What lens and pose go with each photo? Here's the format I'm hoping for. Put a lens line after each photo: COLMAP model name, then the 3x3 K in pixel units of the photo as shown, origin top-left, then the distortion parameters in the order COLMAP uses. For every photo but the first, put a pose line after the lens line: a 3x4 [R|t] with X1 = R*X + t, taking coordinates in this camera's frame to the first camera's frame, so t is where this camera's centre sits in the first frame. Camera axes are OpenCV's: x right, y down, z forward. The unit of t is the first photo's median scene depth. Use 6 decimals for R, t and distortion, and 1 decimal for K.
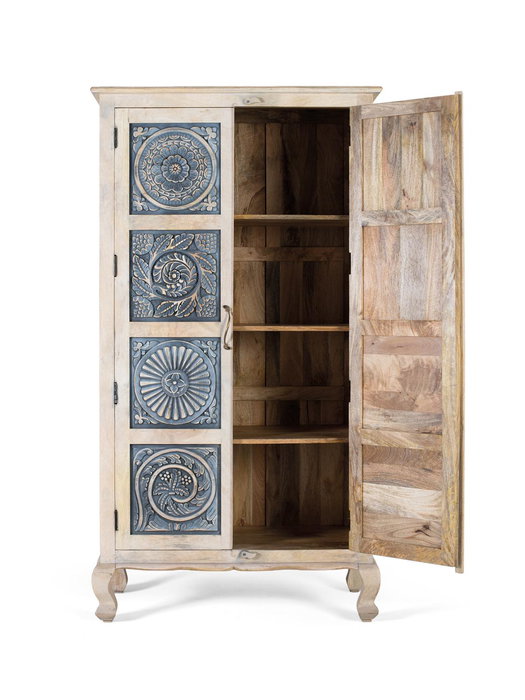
lens RADIAL K [[960.1, 0, 261.8], [0, 960.1, 323.9], [0, 0, 1]] dist [-0.118062, 0.000000]
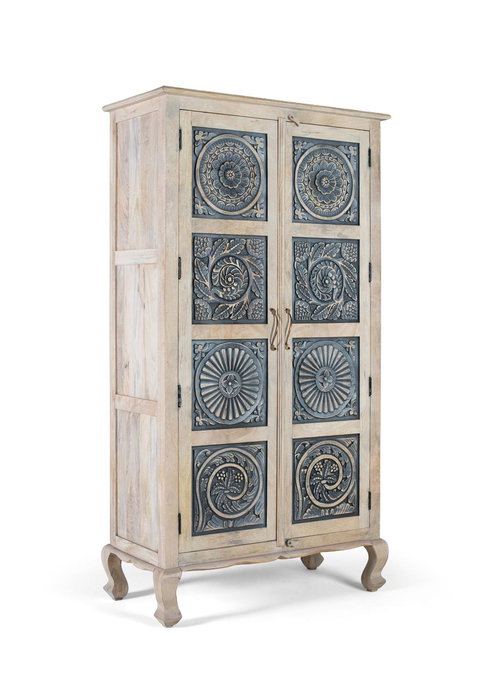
lens RADIAL K [[1103.1, 0, 246.3], [0, 1103.1, 349.9], [0, 0, 1]] dist [-0.172125, 0.000000]
pose [[0.850107, -0.017001, 0.526335, -0.697208], [0.007277, 0.999763, 0.020540, 0.001141], [-0.526559, -0.013631, 0.850029, -0.011038]]
